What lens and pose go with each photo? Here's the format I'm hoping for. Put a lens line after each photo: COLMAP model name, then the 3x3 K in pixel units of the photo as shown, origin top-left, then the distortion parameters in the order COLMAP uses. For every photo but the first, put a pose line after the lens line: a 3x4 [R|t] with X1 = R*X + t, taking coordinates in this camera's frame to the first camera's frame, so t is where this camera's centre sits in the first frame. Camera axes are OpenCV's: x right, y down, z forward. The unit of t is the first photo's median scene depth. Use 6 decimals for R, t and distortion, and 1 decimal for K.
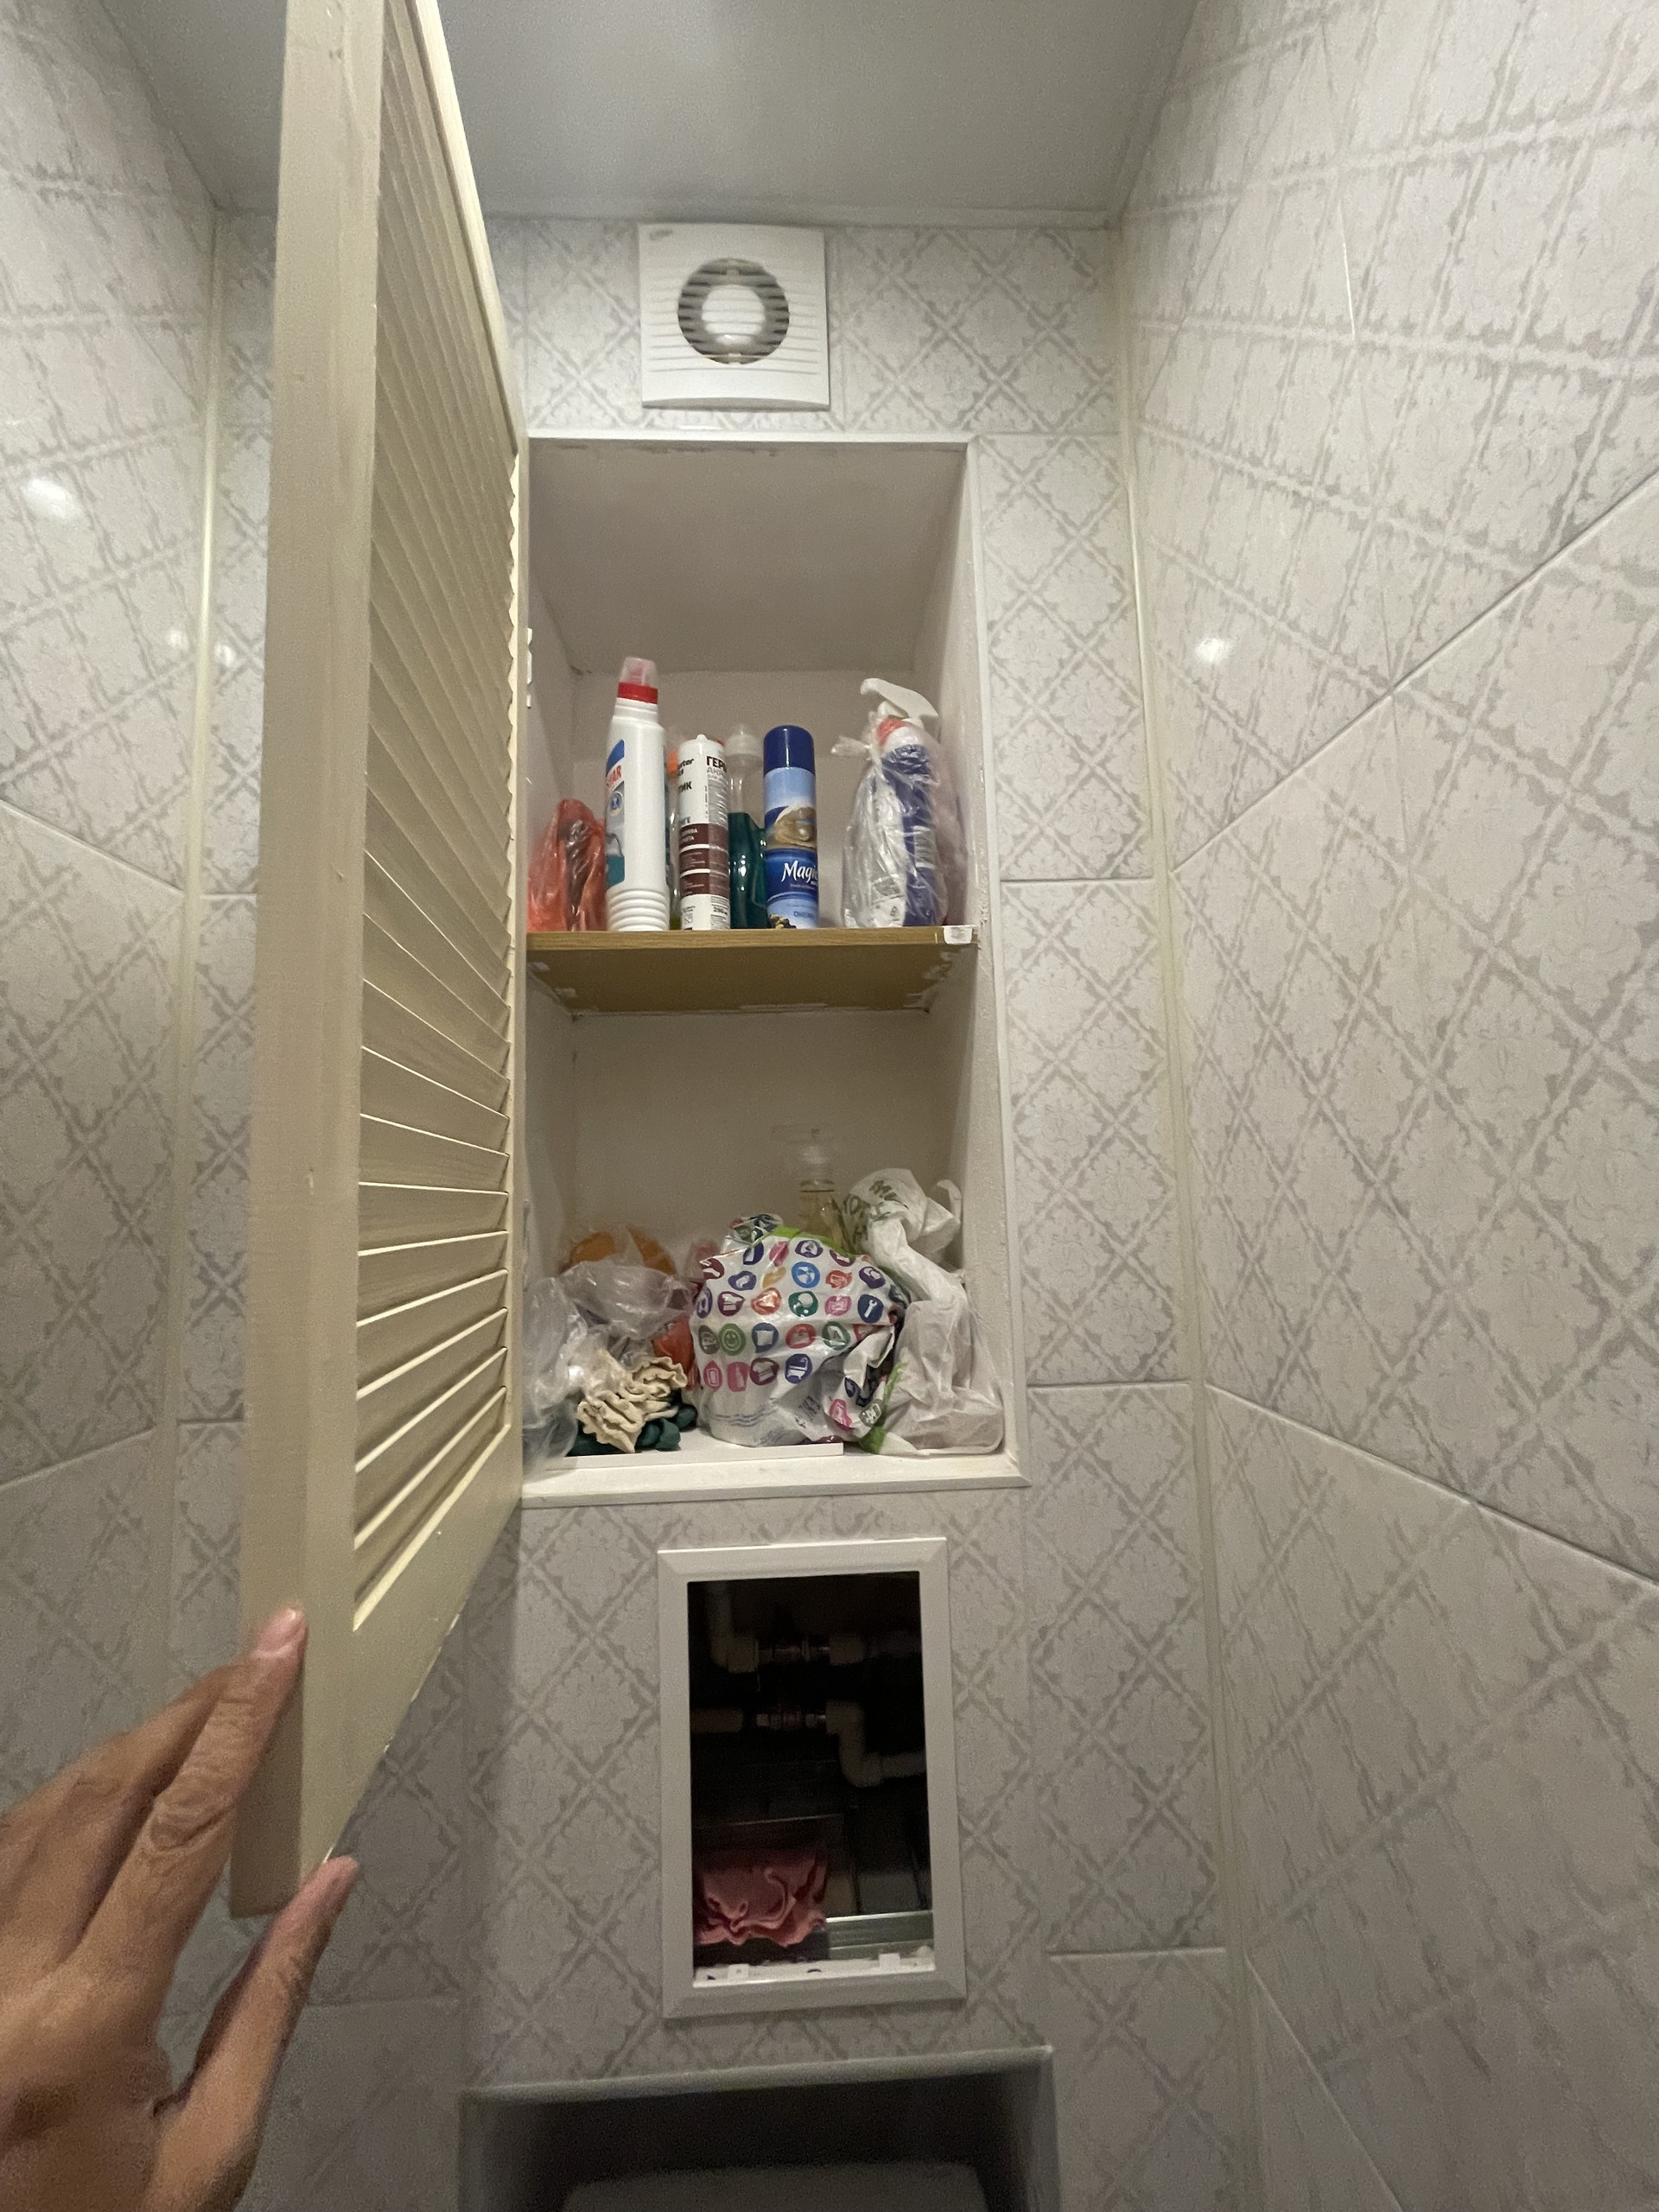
lens RADIAL K [[896.1, 0, 828.2], [0, 896.1, 1095.6], [0, 0, 1]] dist [-0.003076, 0.001499]
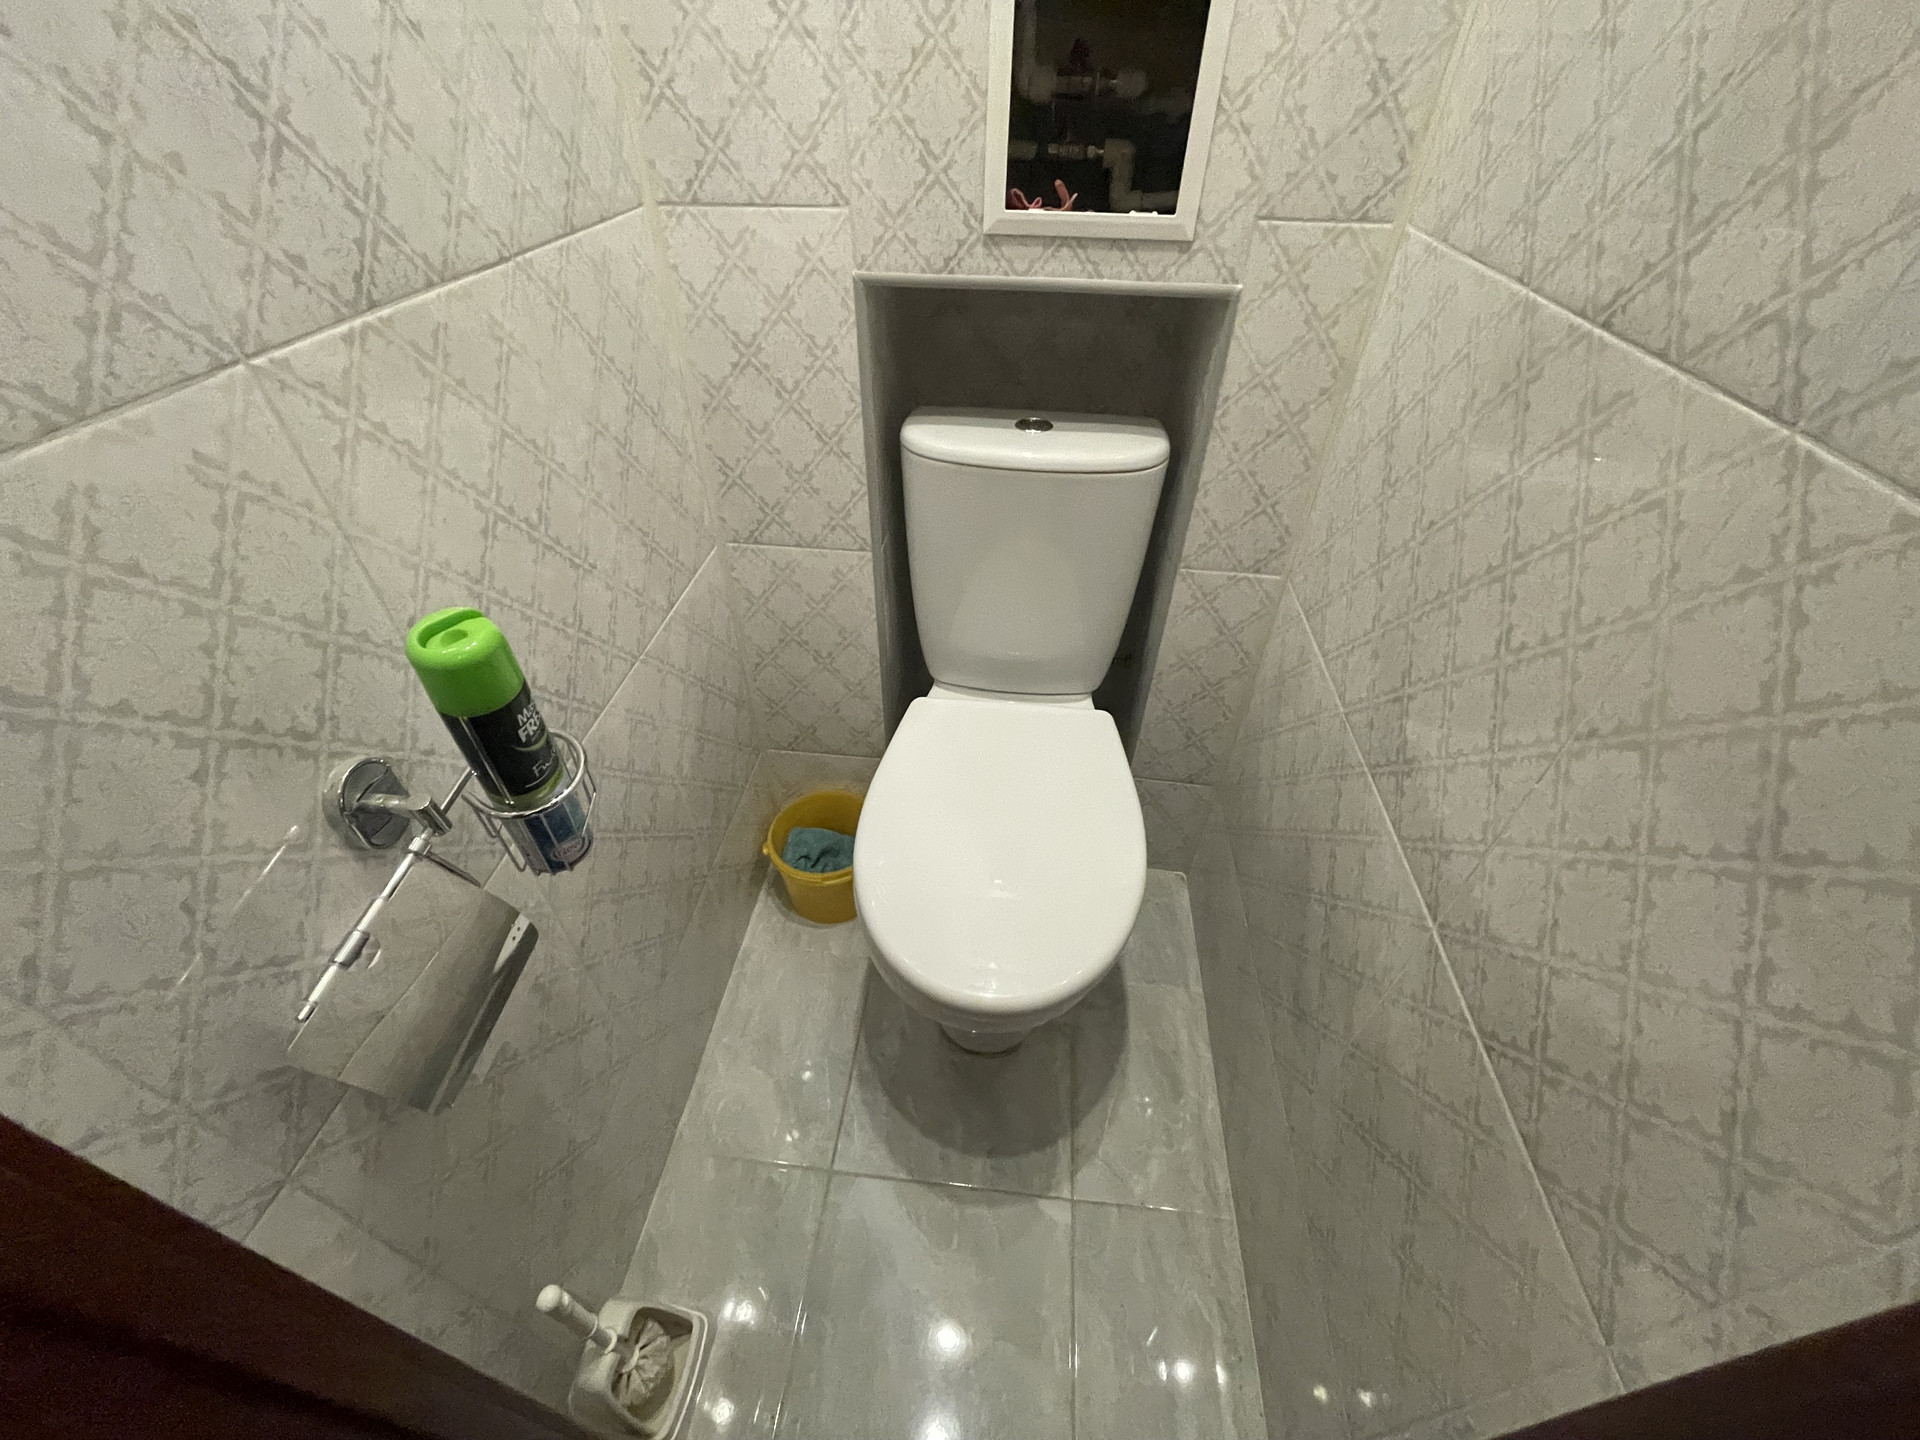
lens RADIAL K [[777.8, 0, 957.9], [0, 777.8, 717.7], [0, 0, 1]] dist [-0.003076, 0.001499]
pose [[0.987593, 0.131046, -0.086527, -0.009307], [-0.026068, 0.680168, 0.732592, 0.604043], [0.154857, -0.721248, 0.675145, -0.435049]]
